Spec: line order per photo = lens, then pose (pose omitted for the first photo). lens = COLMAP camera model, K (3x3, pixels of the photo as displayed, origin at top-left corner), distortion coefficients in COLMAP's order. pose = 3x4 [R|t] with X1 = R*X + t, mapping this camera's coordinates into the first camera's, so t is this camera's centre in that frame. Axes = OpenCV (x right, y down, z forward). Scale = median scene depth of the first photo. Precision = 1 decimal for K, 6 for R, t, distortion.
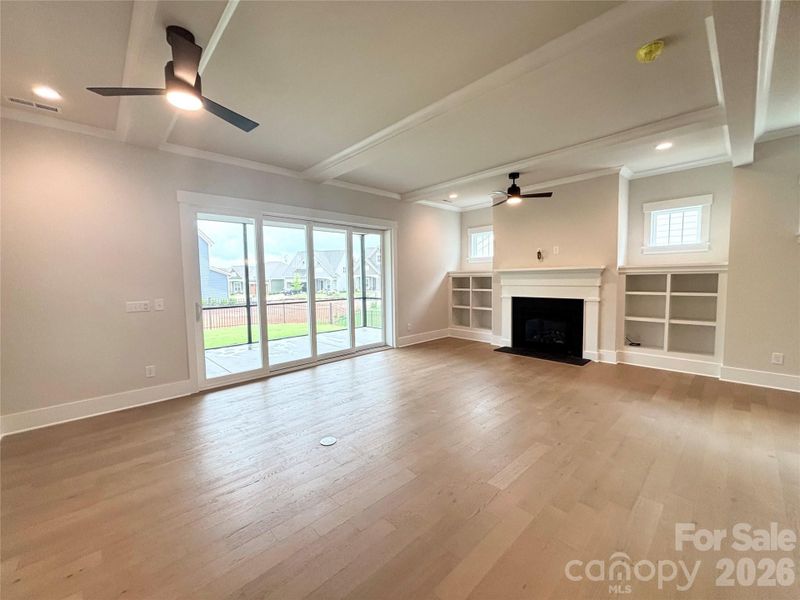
lens RADIAL K [[324.9, 0, 396.5], [0, 324.9, 298.5], [0, 0, 1]] dist [0.002106, 0.000066]
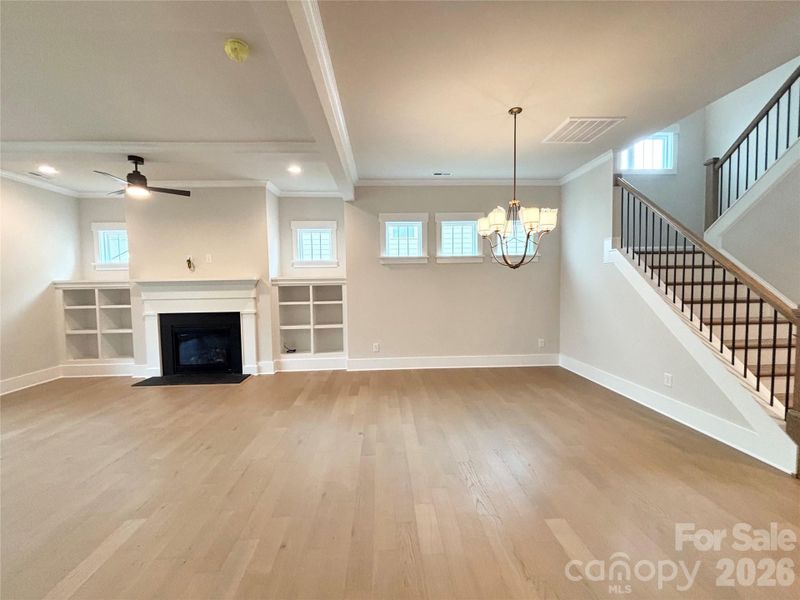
lens RADIAL K [[324.9, 0, 396.5], [0, 324.9, 298.5], [0, 0, 1]] dist [0.002106, 0.000066]
pose [[0.651511, -0.031605, 0.757981, 0.157953], [0.055594, 0.998435, -0.006154, -0.005652], [-0.756600, 0.046148, 0.652248, 0.033121]]
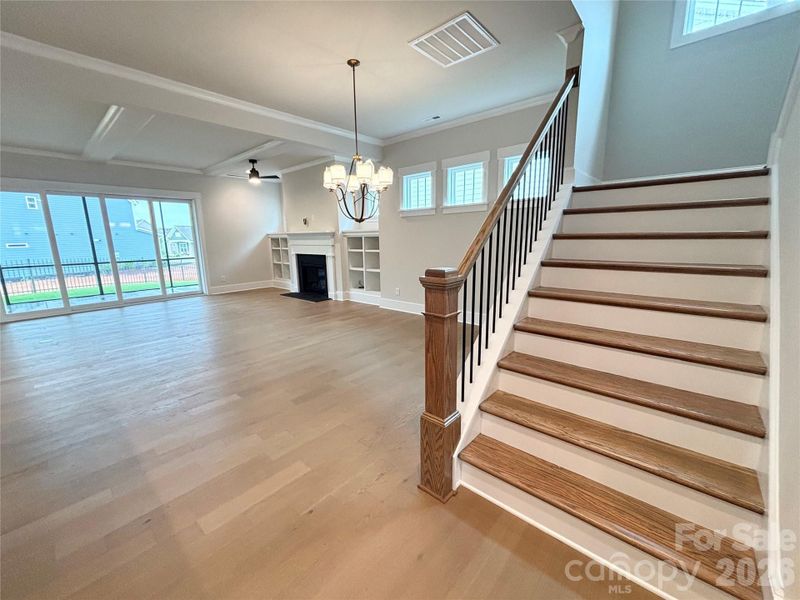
lens RADIAL K [[324.9, 0, 396.5], [0, 324.9, 298.5], [0, 0, 1]] dist [0.002106, 0.000066]
pose [[0.996278, -0.017836, 0.084337, 0.781434], [0.007447, 0.992511, 0.121924, 0.020543], [-0.085881, -0.120842, 0.988950, -0.413479]]
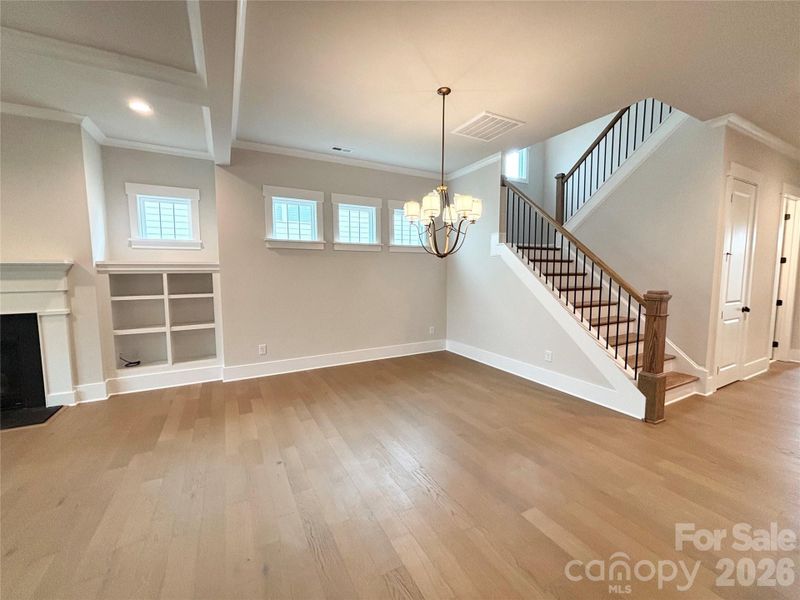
lens RADIAL K [[324.9, 0, 396.5], [0, 324.9, 298.5], [0, 0, 1]] dist [0.002106, 0.000066]
pose [[0.266977, -0.065893, 0.961447, 0.171030], [0.063141, 0.996712, 0.050777, -0.014039], [-0.961632, 0.047150, 0.270260, 0.184262]]
